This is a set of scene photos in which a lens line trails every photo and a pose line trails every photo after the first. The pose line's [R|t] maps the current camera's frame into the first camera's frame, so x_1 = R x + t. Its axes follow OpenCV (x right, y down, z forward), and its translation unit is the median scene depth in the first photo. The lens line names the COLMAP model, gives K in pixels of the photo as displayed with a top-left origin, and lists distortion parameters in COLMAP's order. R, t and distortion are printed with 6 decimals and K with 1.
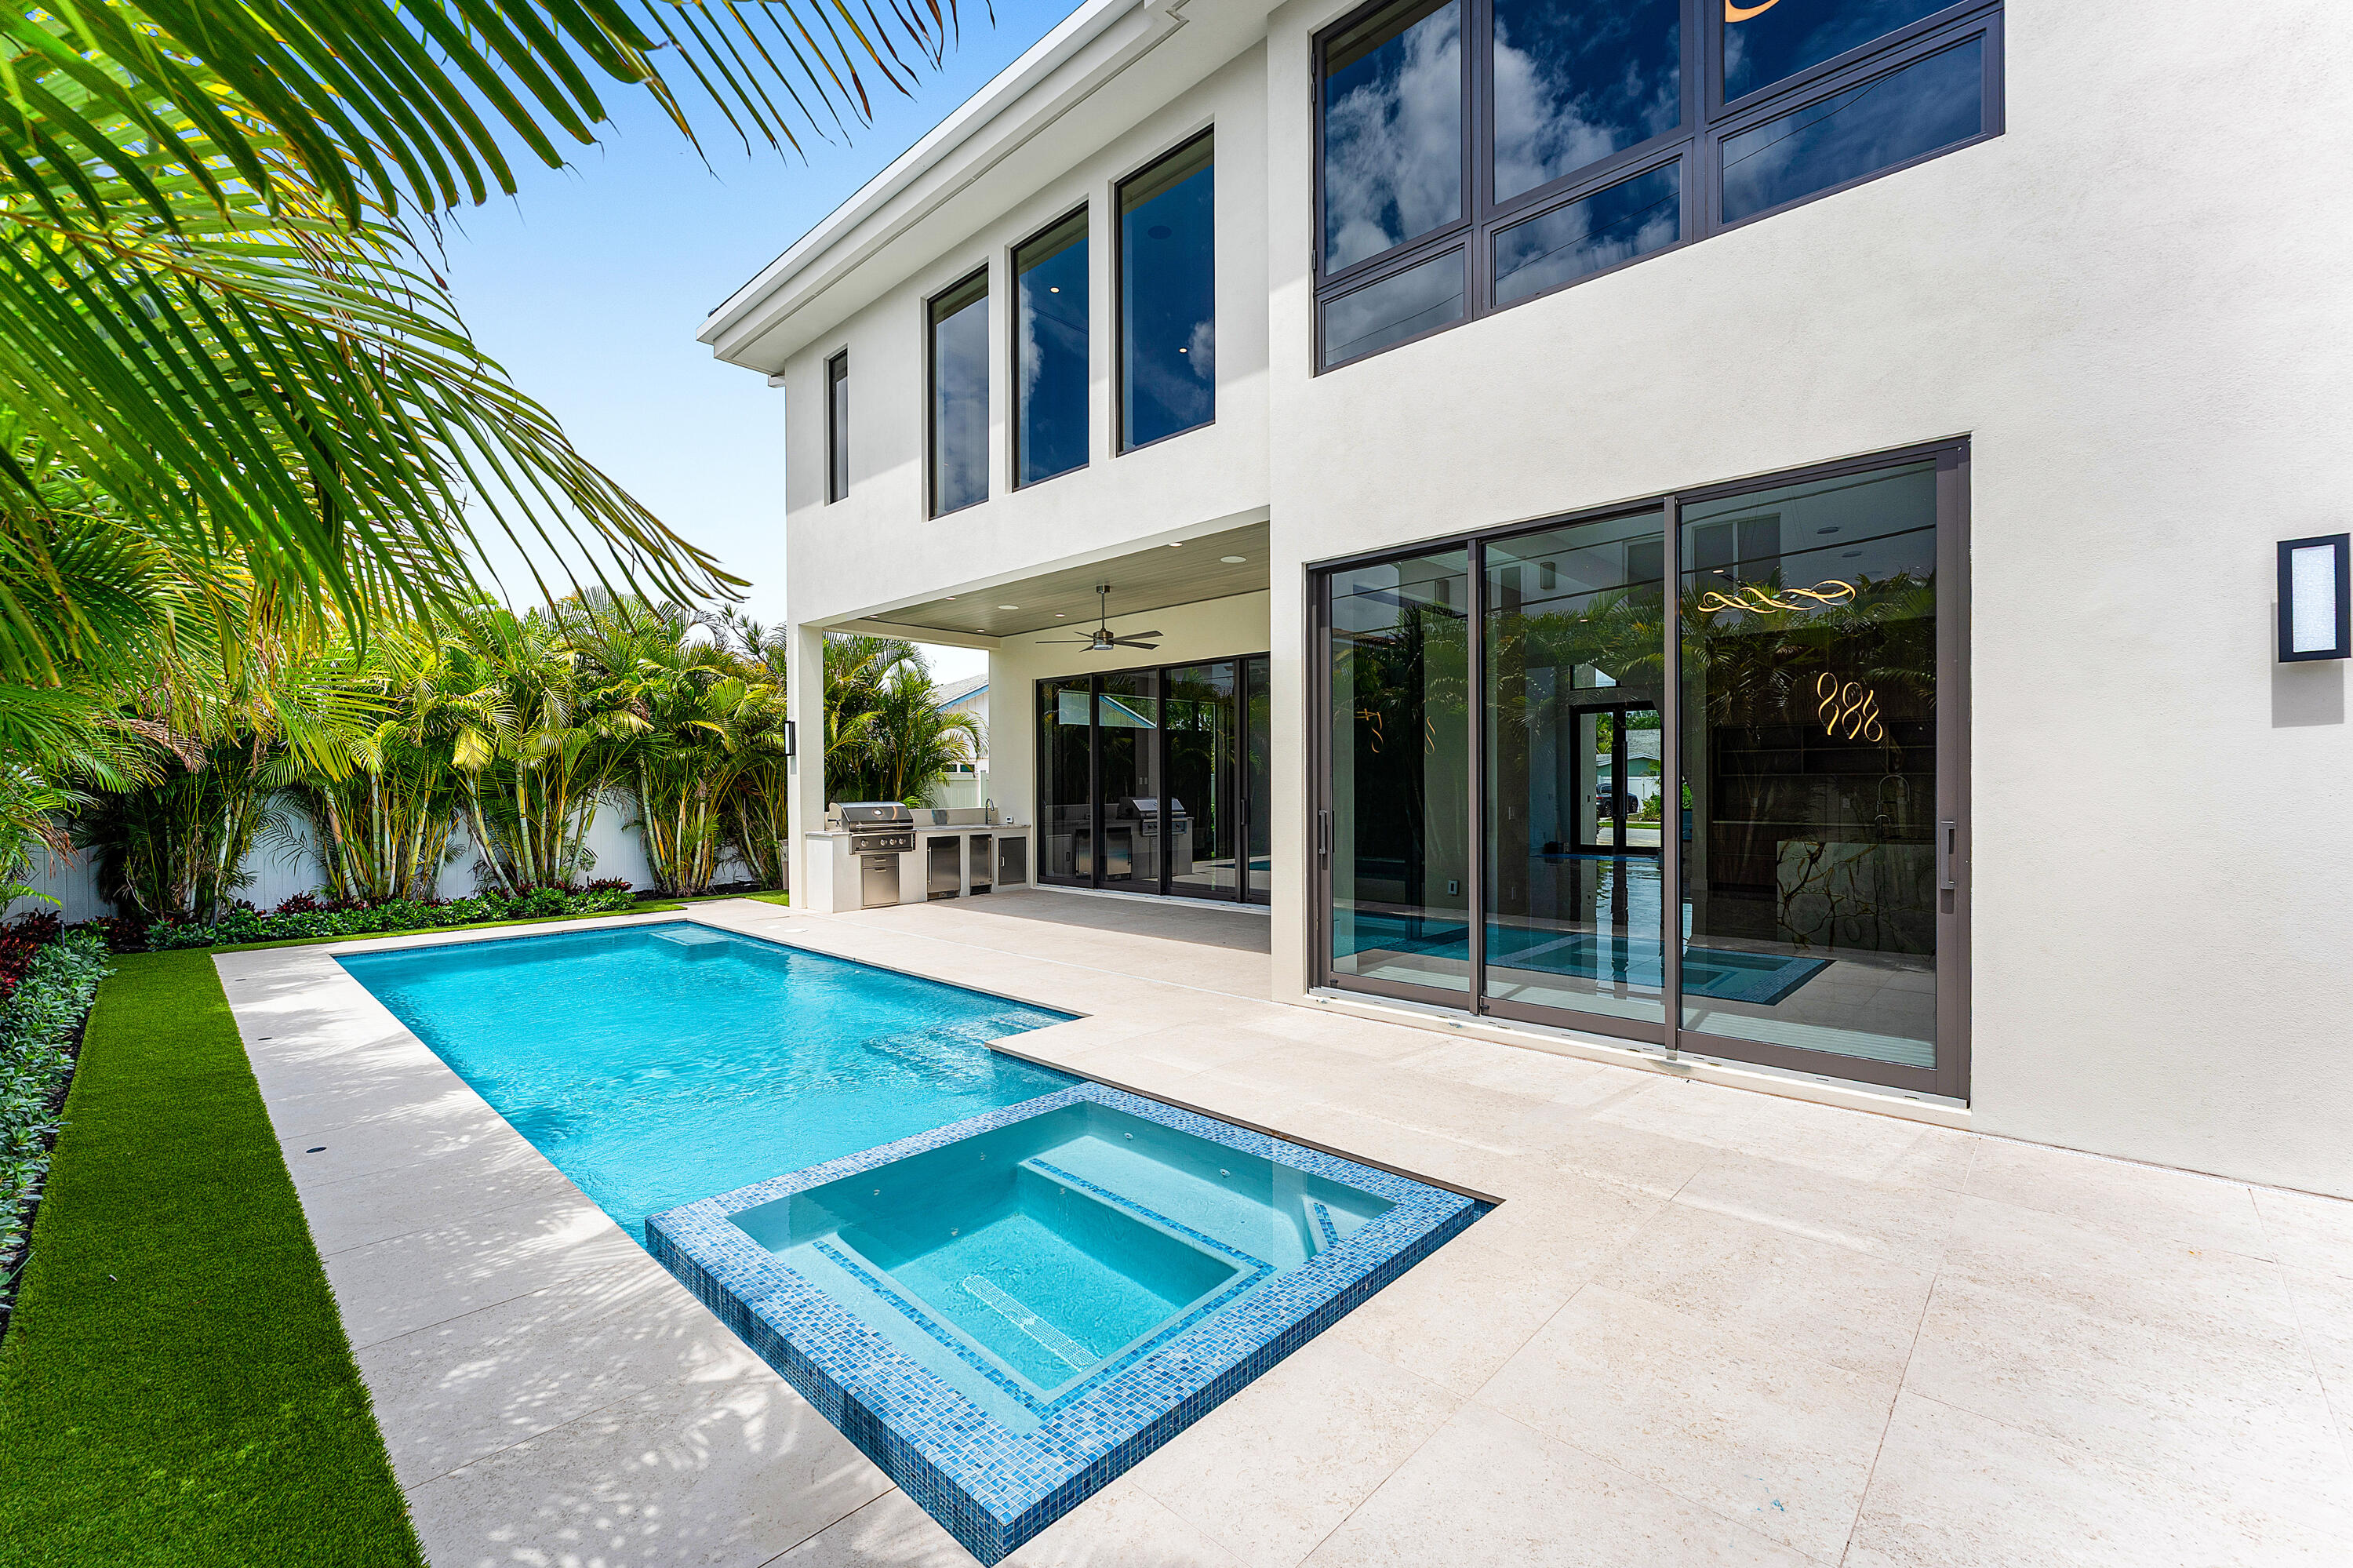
lens RADIAL K [[980.6, 0, 1157.0], [0, 980.6, 792.1], [0, 0, 1]] dist [-0.001468, -0.000447]
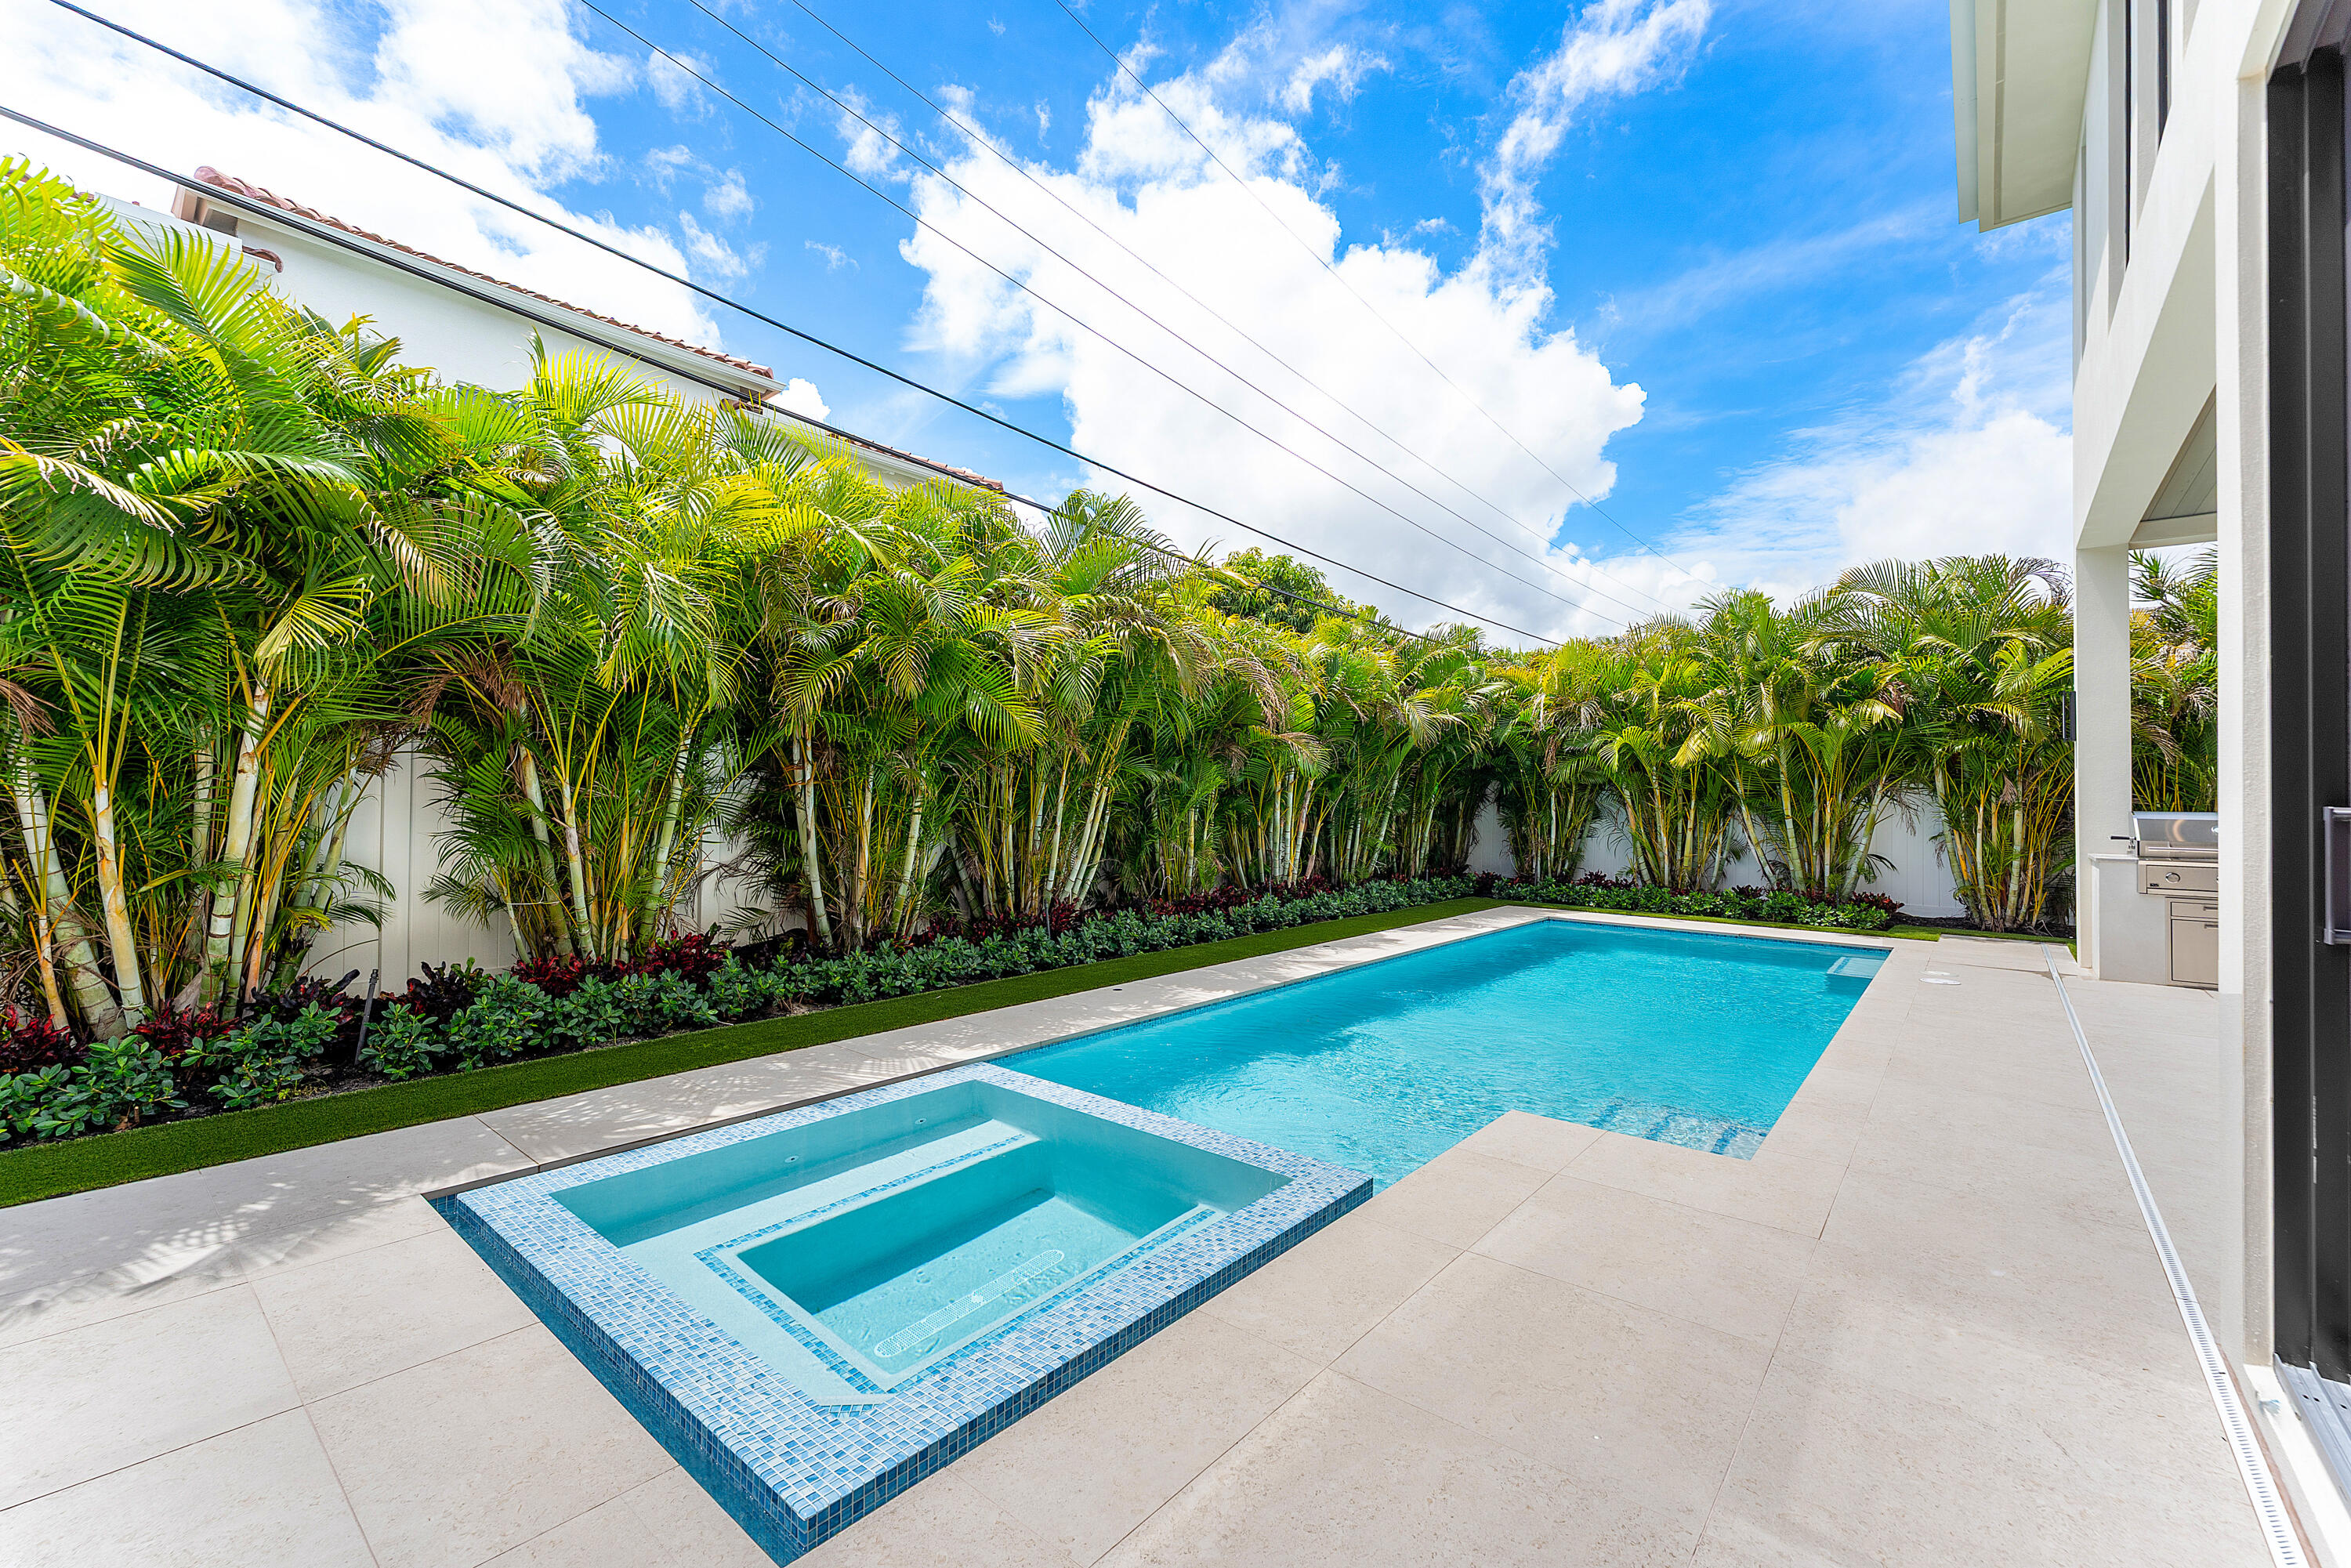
lens RADIAL K [[962.1, 0, 1194.4], [0, 962.1, 792.1], [0, 0, 1]] dist [0.001057, 0.000055]
pose [[0.089707, 0.003652, -0.995961, 0.233647], [-0.025021, 0.999686, 0.001412, 0.013217], [0.995654, 0.024793, 0.089770, 0.326123]]
